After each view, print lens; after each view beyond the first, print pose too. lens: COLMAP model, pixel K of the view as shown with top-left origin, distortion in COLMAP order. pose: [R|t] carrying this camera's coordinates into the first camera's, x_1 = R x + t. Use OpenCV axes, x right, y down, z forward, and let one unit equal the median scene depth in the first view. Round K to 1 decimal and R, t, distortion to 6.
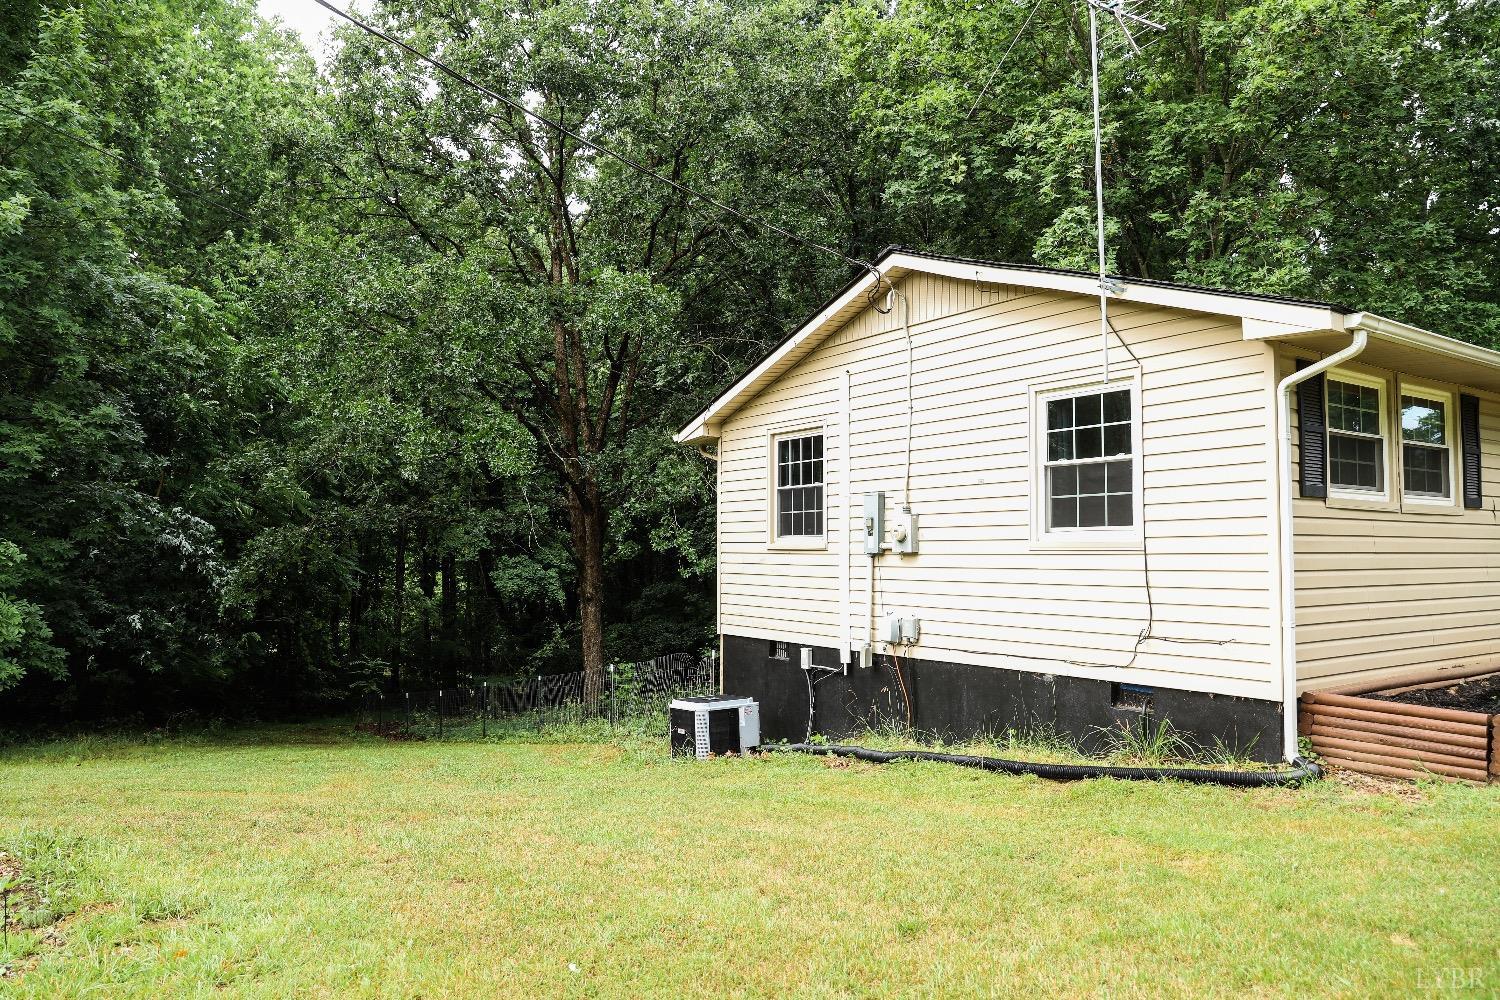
lens RADIAL K [[1047.3, 0, 733.8], [0, 1047.3, 499.4], [0, 0, 1]] dist [-0.113299, 0.090517]
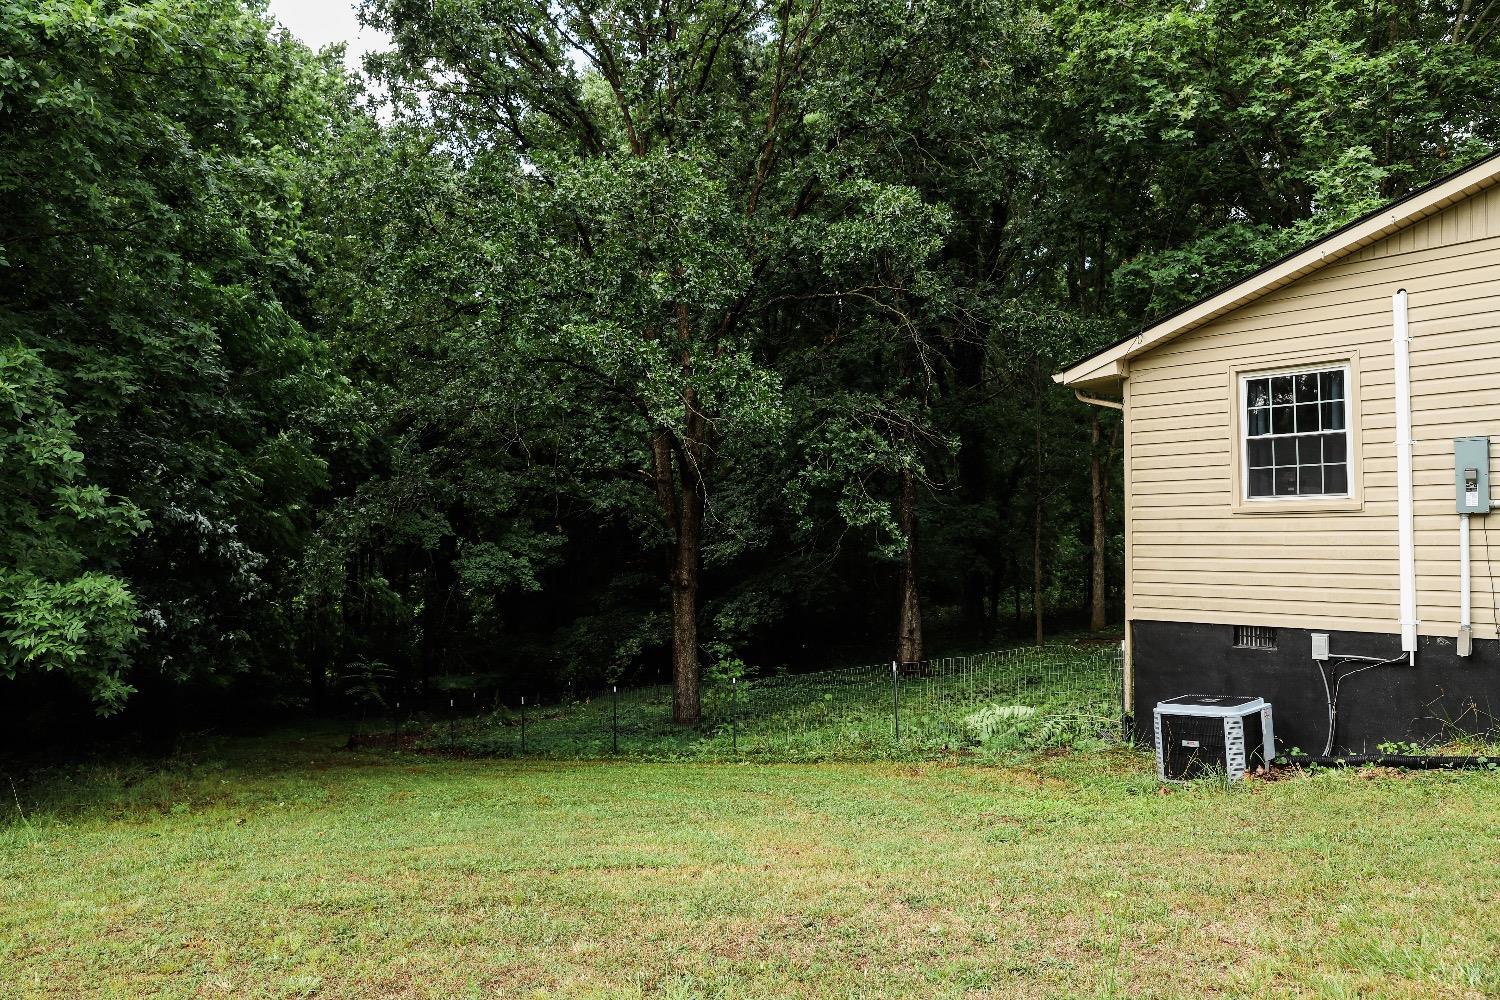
lens RADIAL K [[1047.3, 0, 733.8], [0, 1047.3, 499.4], [0, 0, 1]] dist [-0.113299, 0.090517]
pose [[0.987495, 0.009190, 0.157385, -0.456773], [-0.010020, 0.999940, 0.004482, 0.036114], [-0.157334, -0.006003, 0.987527, 0.269358]]
